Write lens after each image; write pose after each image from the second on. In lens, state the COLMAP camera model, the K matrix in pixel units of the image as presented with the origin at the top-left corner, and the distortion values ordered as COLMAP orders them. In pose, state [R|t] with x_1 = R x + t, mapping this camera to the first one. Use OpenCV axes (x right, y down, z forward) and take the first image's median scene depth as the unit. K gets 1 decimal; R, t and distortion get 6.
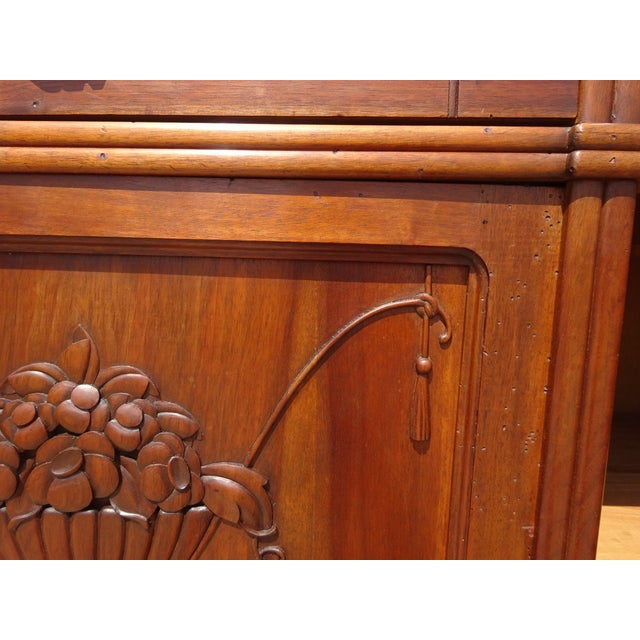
lens RADIAL K [[467.9, 0, 320.0], [0, 467.9, 320.0], [0, 0, 1]] dist [-0.006618, -0.001955]
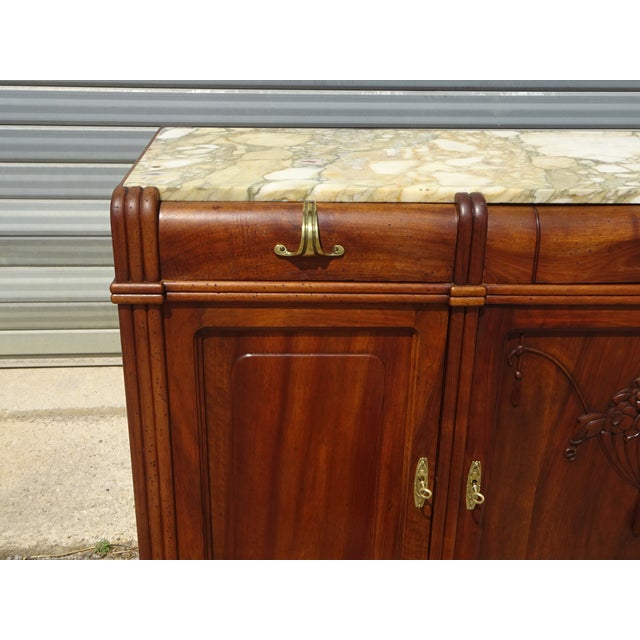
lens RADIAL K [[788.9, 0, 320.0], [0, 788.9, 320.0], [0, 0, 1]] dist [0.027577, 0.056901]
pose [[0.998619, -0.023928, 0.046781, -2.389339], [0.010212, 0.961703, 0.273904, -1.237861], [-0.051543, -0.273048, 0.960619, -2.566142]]
